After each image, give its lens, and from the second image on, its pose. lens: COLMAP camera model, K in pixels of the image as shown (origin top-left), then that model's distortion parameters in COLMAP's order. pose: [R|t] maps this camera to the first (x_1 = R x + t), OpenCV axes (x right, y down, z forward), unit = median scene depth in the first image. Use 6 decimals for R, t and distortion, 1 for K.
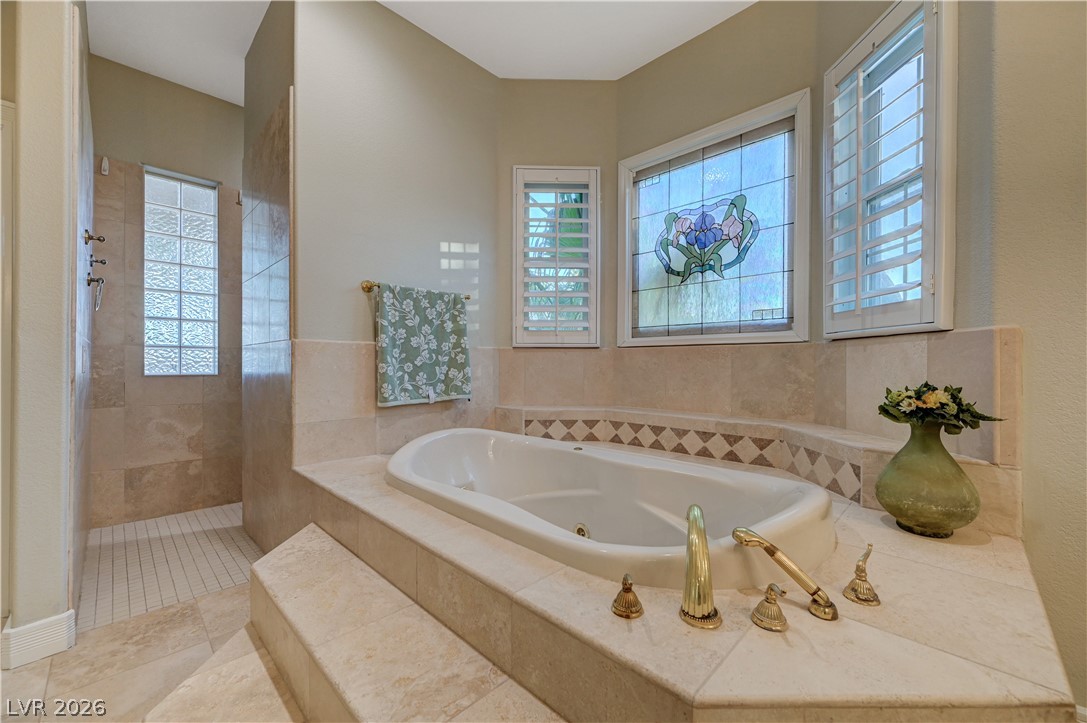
lens RADIAL K [[426.6, 0, 544.8], [0, 426.6, 363.2], [0, 0, 1]] dist [-0.000634, -0.000003]
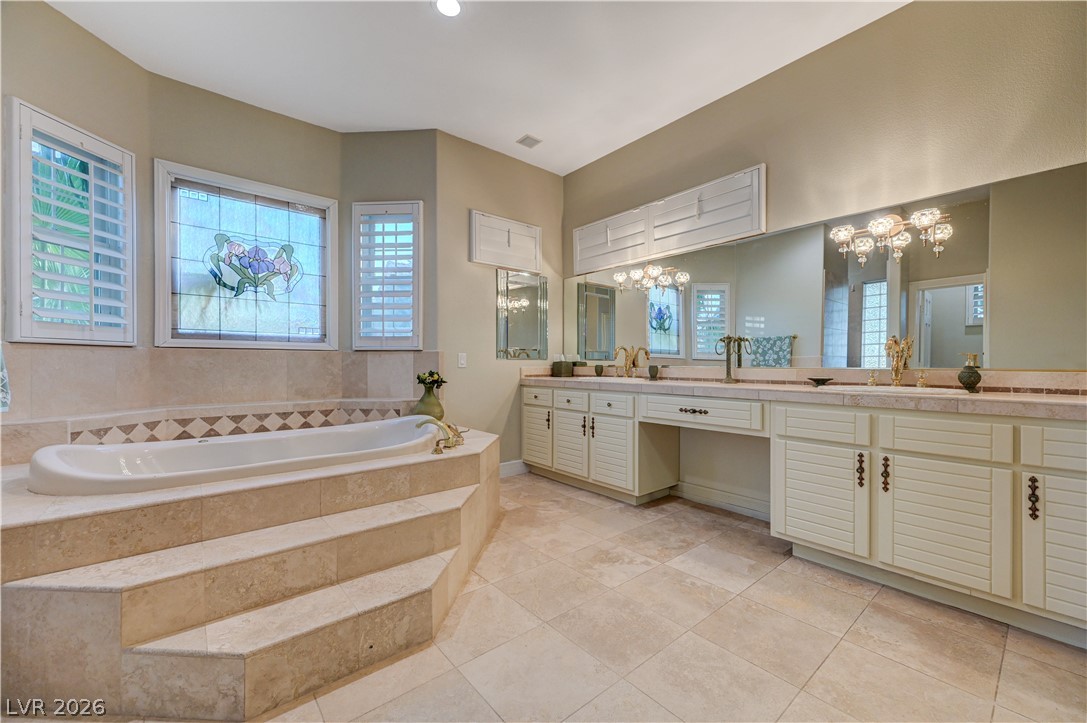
lens RADIAL K [[426.6, 0, 545.1], [0, 426.6, 364.3], [0, 0, 1]] dist [-0.000634, -0.000003]
pose [[0.097791, -0.004531, 0.995197, -0.807908], [-0.000921, 0.999989, 0.004643, -0.003667], [-0.995207, -0.001370, 0.097786, 0.011344]]
